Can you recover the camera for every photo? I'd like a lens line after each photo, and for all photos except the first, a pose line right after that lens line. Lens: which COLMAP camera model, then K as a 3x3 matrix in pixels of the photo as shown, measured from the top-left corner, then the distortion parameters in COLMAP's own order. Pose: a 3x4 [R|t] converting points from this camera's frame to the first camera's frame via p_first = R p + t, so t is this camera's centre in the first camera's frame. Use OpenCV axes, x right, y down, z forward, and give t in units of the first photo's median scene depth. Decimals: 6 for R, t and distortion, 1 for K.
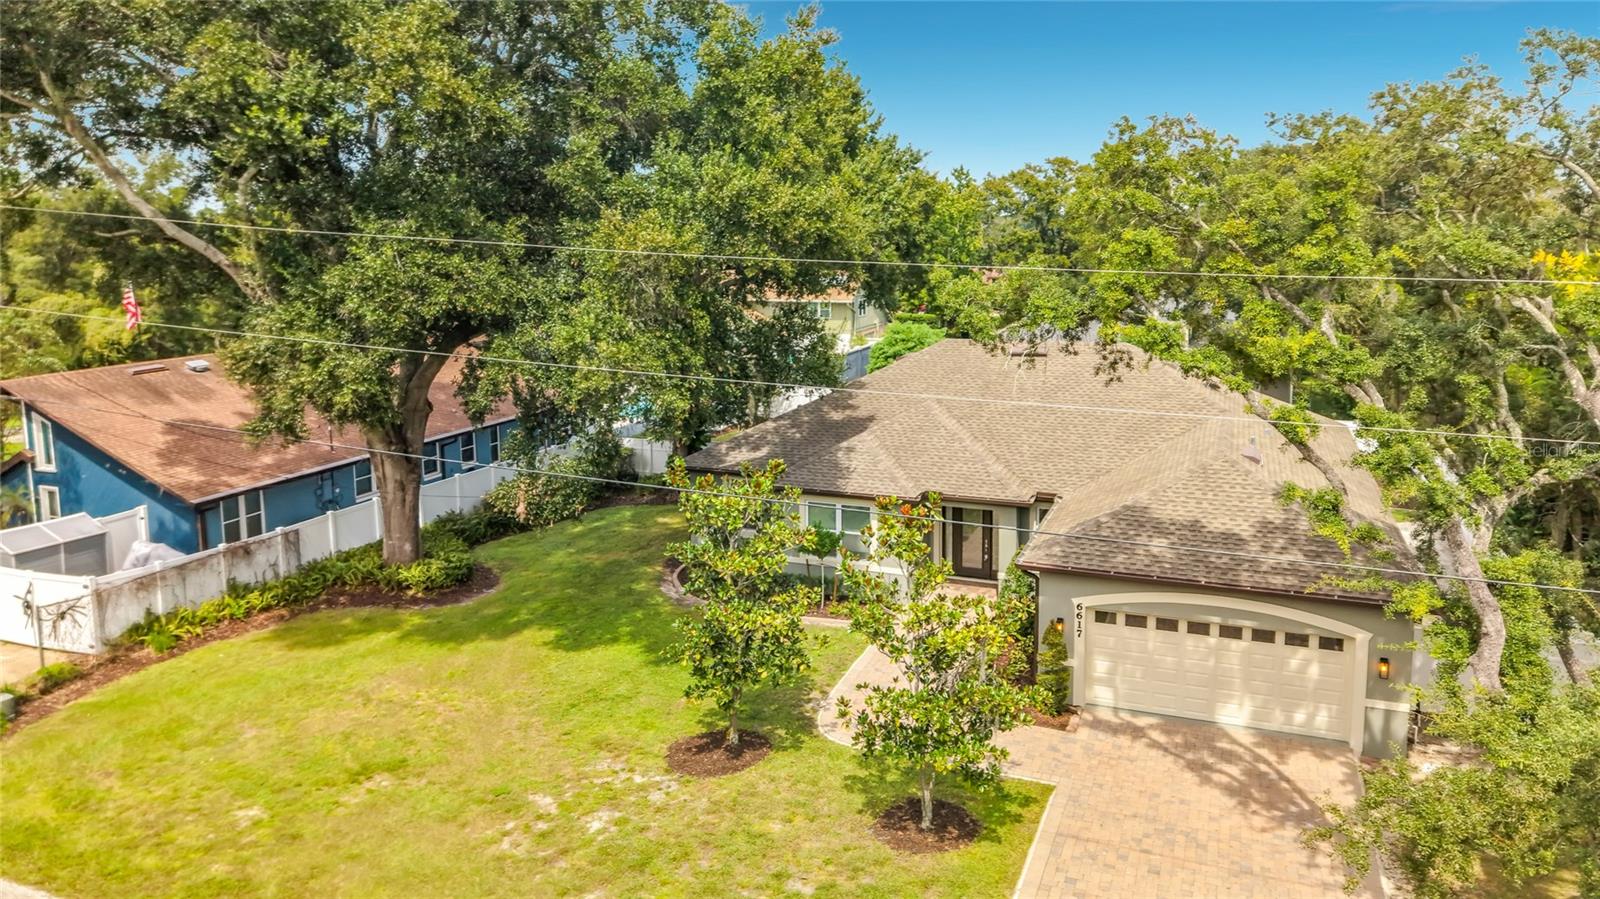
lens RADIAL K [[1076.2, 0, 824.3], [0, 1076.2, 434.6], [0, 0, 1]] dist [0.042807, -0.037017]
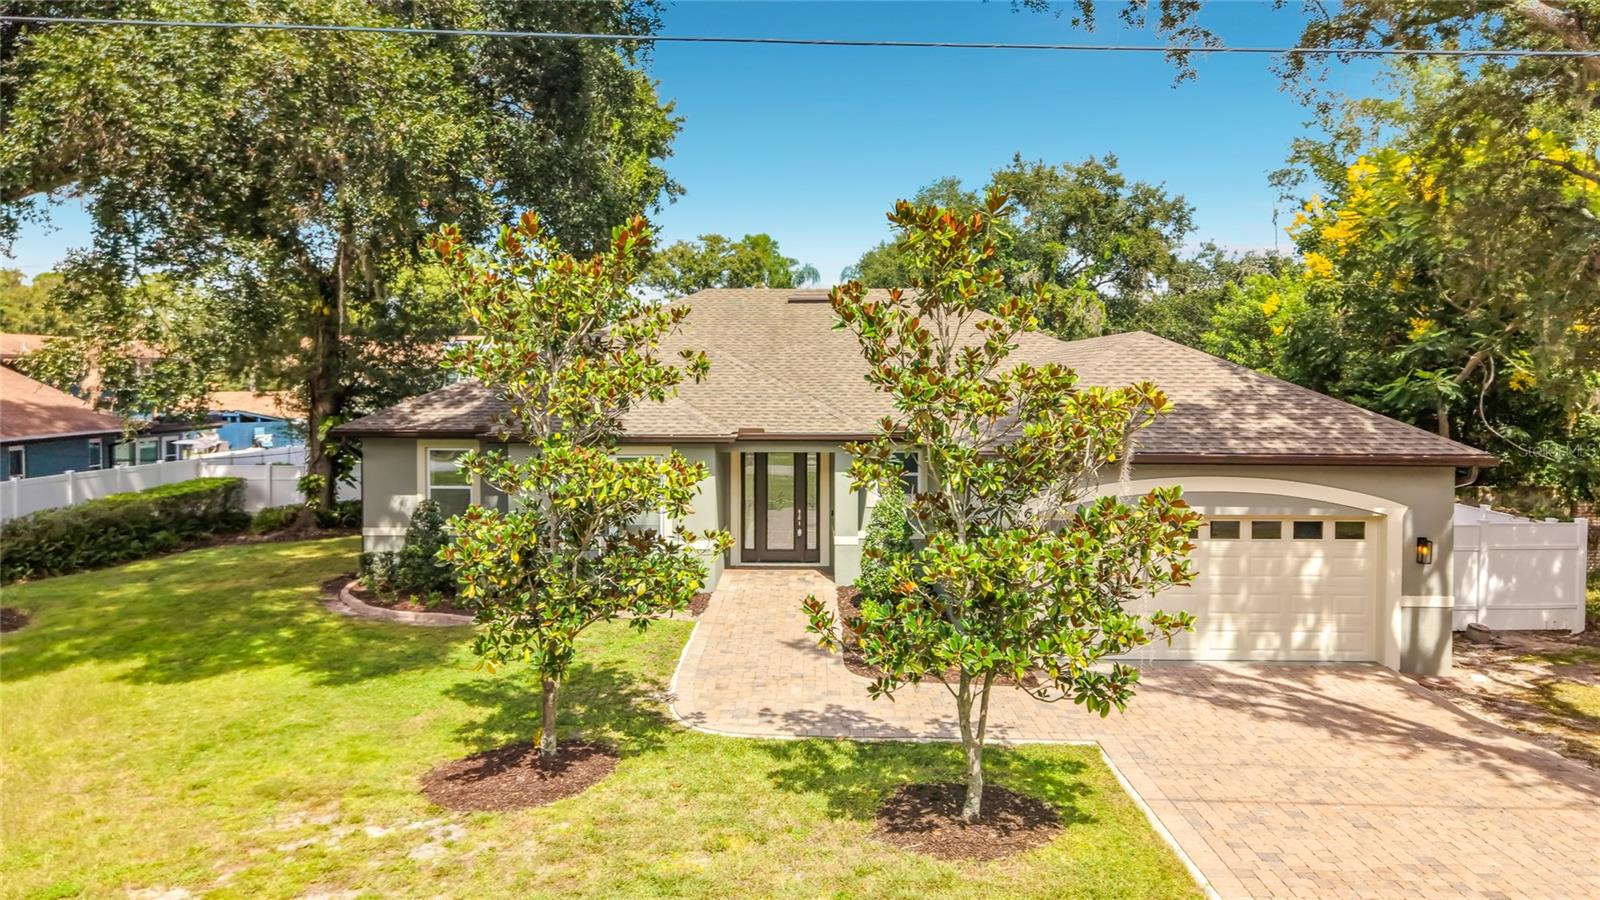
lens RADIAL K [[1076.2, 0, 798.7], [0, 1076.2, 440.1], [0, 0, 1]] dist [0.042807, -0.037017]
pose [[0.939508, -0.018794, 0.342010, -0.146446], [0.059476, 0.992277, -0.108854, 0.190439], [-0.337323, 0.122610, 0.933370, 0.408819]]
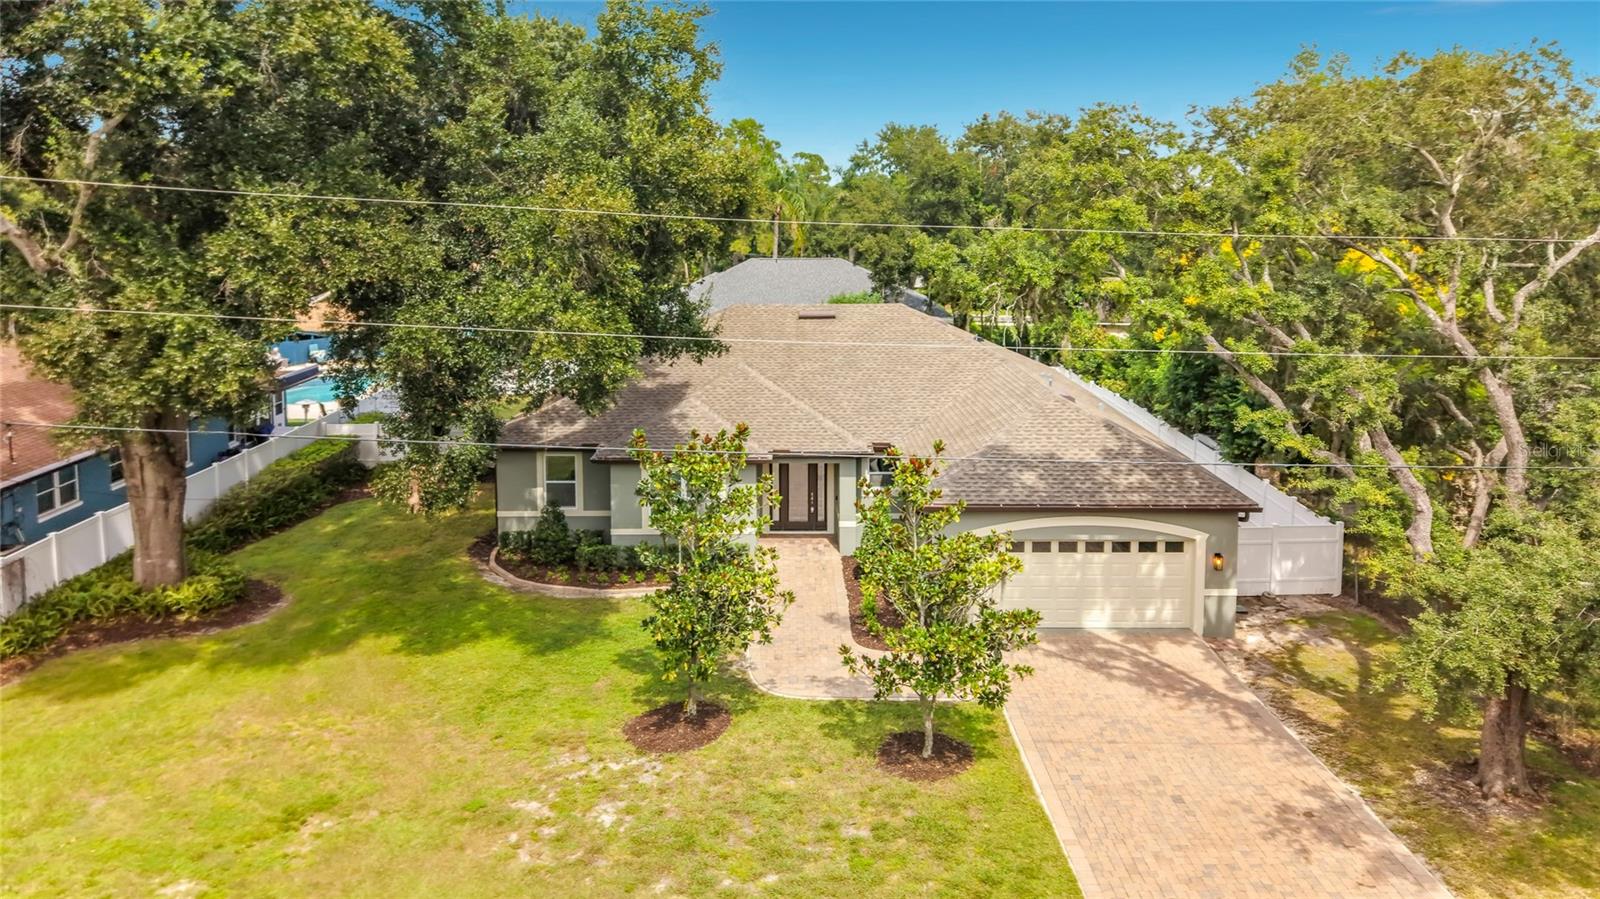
lens RADIAL K [[1076.2, 0, 800.1], [0, 1076.2, 363.6], [0, 0, 1]] dist [0.042807, -0.037017]
pose [[0.931167, -0.047210, 0.361523, -0.326426], [0.060714, 0.997814, -0.026080, -0.001915], [-0.359502, 0.046234, 0.931998, 0.030097]]
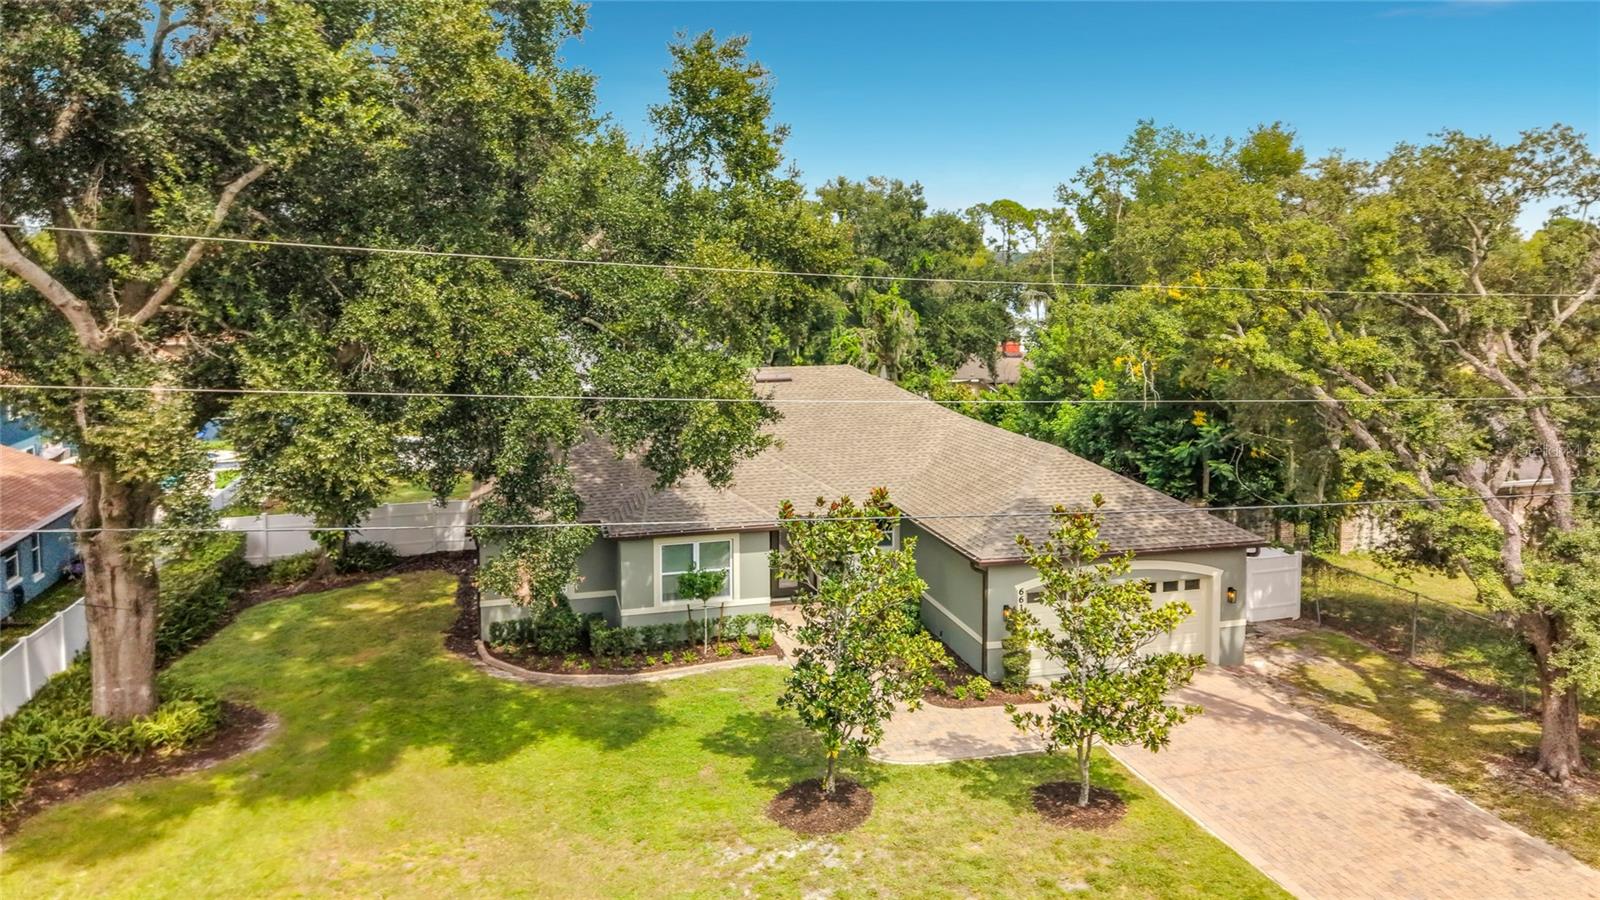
lens RADIAL K [[1076.2, 0, 800.7], [0, 1076.2, 405.9], [0, 0, 1]] dist [0.042807, -0.037017]
pose [[0.816360, -0.069959, 0.573291, -0.619075], [0.103082, 0.994347, -0.025446, -0.031861], [-0.568270, 0.079870, 0.818956, 0.200230]]
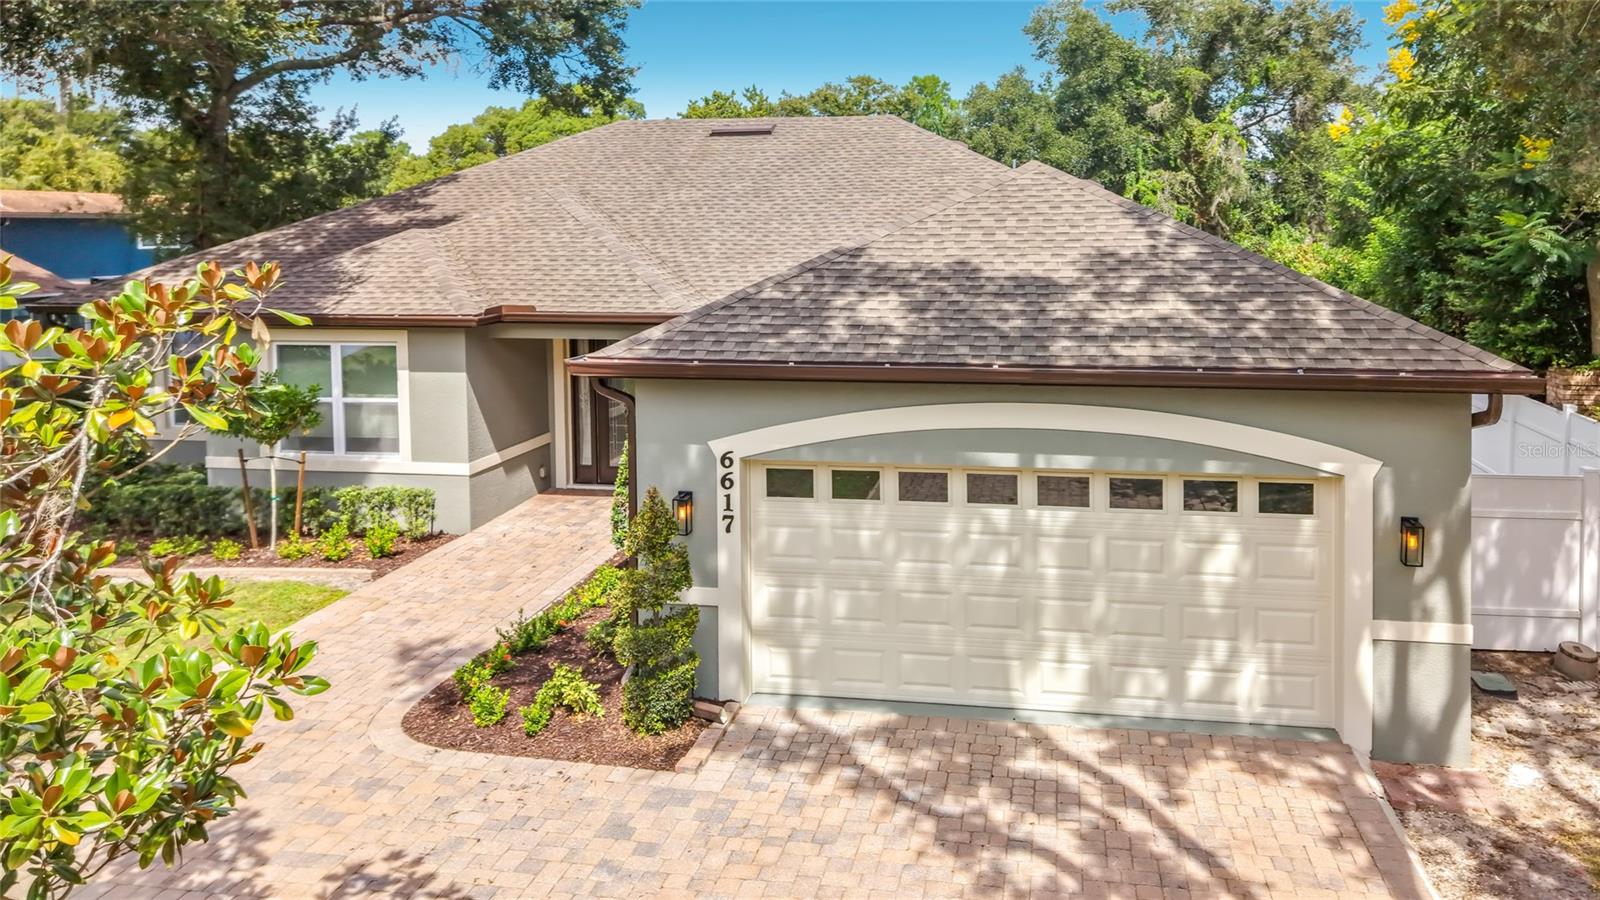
lens RADIAL K [[1076.2, 0, 892.1], [0, 1076.2, 324.0], [0, 0, 1]] dist [0.042807, -0.037017]
pose [[0.977966, -0.022737, 0.207521, 0.234180], [0.041983, 0.995163, -0.088819, 0.155668], [-0.204498, 0.095574, 0.974190, 0.601546]]
